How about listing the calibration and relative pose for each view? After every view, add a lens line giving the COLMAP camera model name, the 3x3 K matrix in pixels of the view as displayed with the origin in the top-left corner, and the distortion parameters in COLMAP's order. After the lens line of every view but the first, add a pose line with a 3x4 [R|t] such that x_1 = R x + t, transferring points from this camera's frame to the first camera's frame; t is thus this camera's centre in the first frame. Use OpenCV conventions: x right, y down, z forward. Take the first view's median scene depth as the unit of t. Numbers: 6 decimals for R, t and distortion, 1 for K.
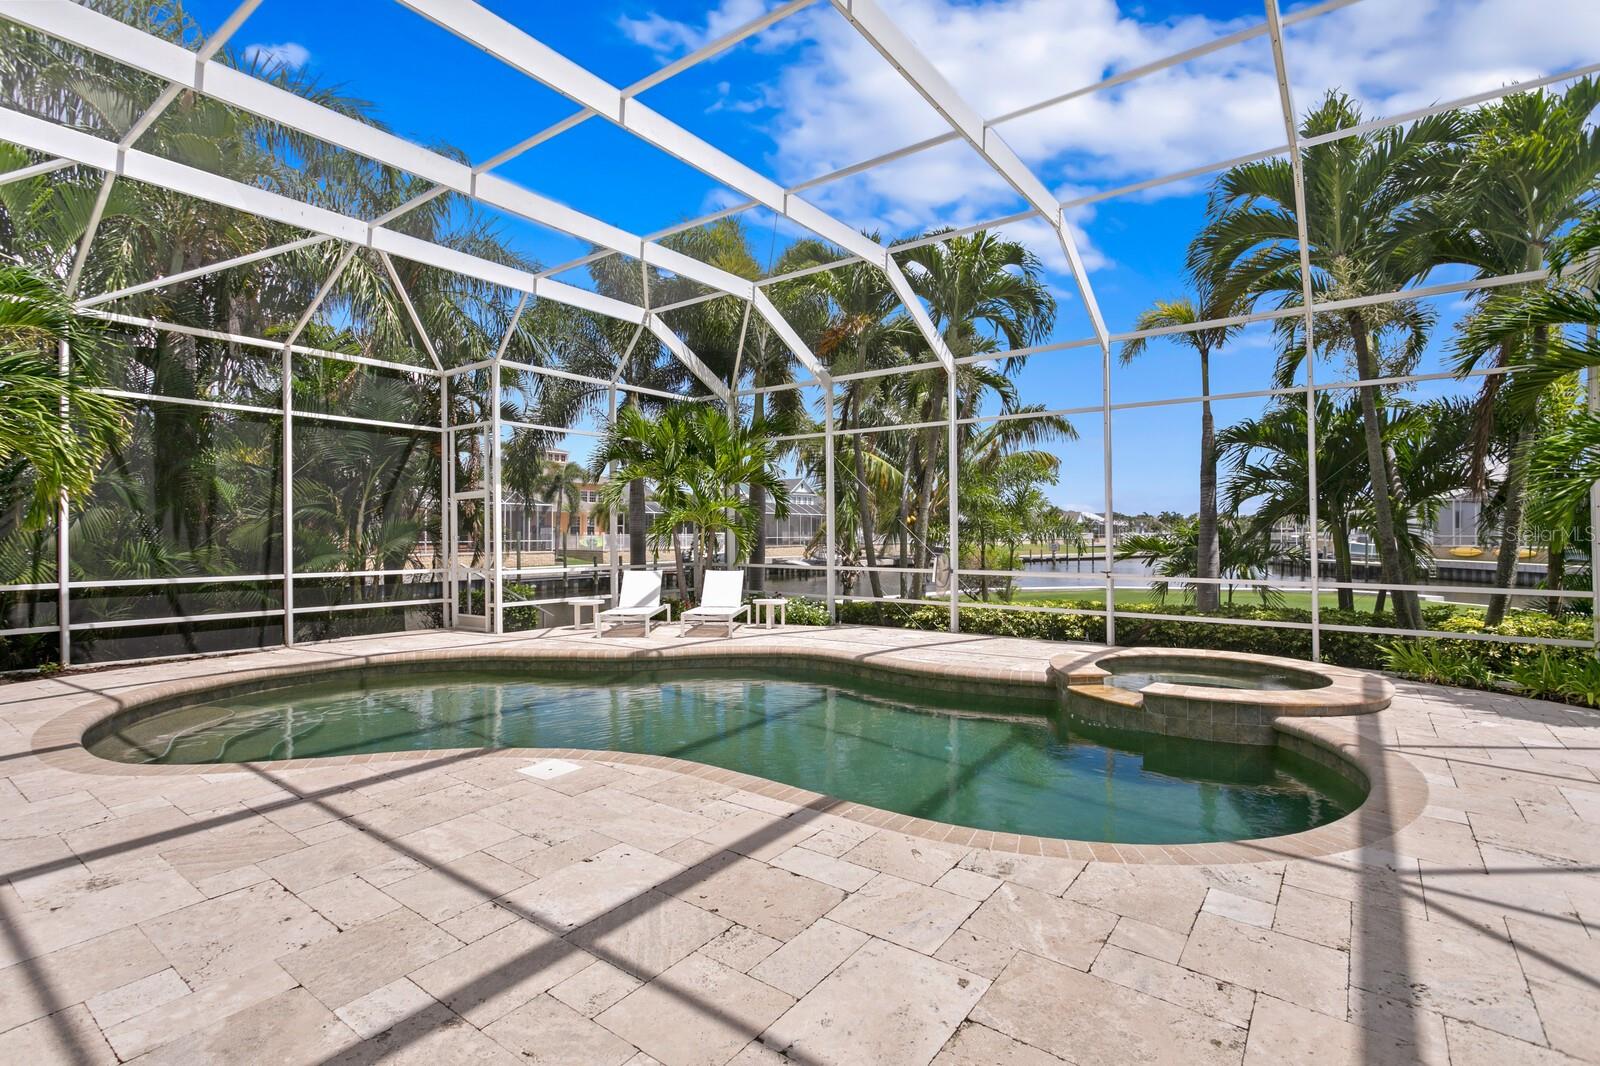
lens RADIAL K [[756.7, 0, 800.4], [0, 756.7, 530.9], [0, 0, 1]] dist [-0.003412, 0.002701]
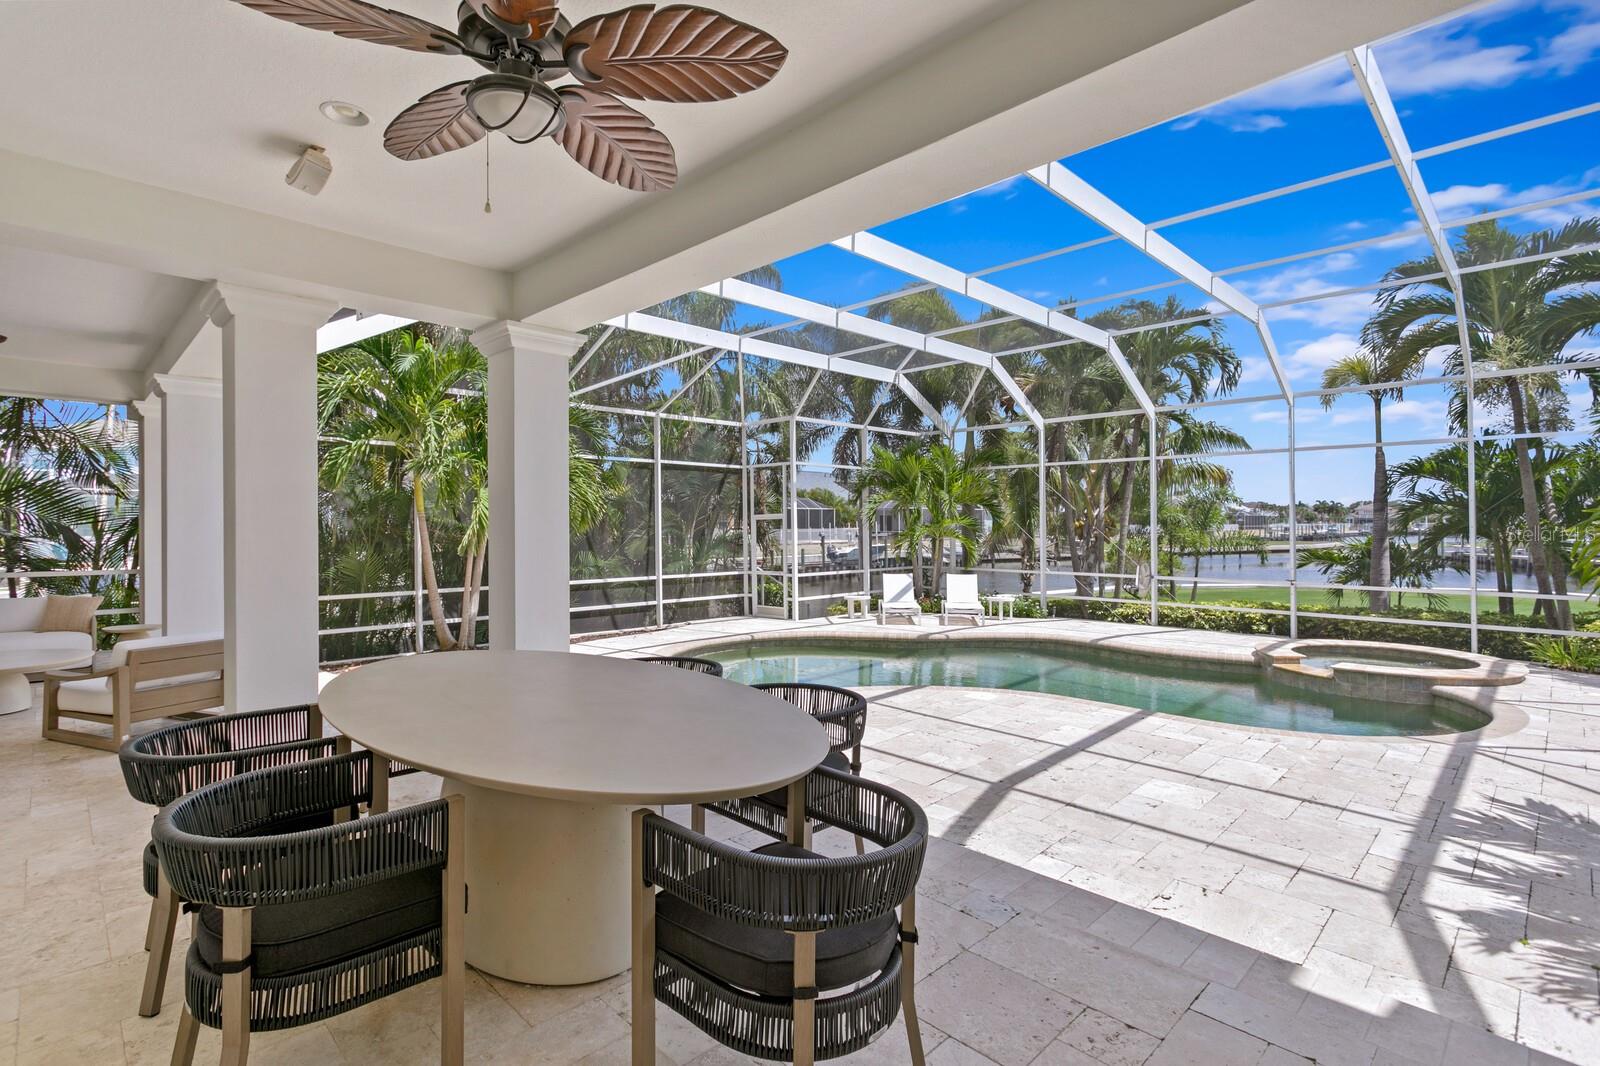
lens RADIAL K [[756.7, 0, 795.6], [0, 756.7, 528.7], [0, 0, 1]] dist [-0.003412, 0.002701]
pose [[0.987563, -0.001262, -0.157216, -0.209441], [0.002729, 0.999955, 0.009117, -0.044411], [0.157197, -0.009432, 0.987522, -0.368887]]
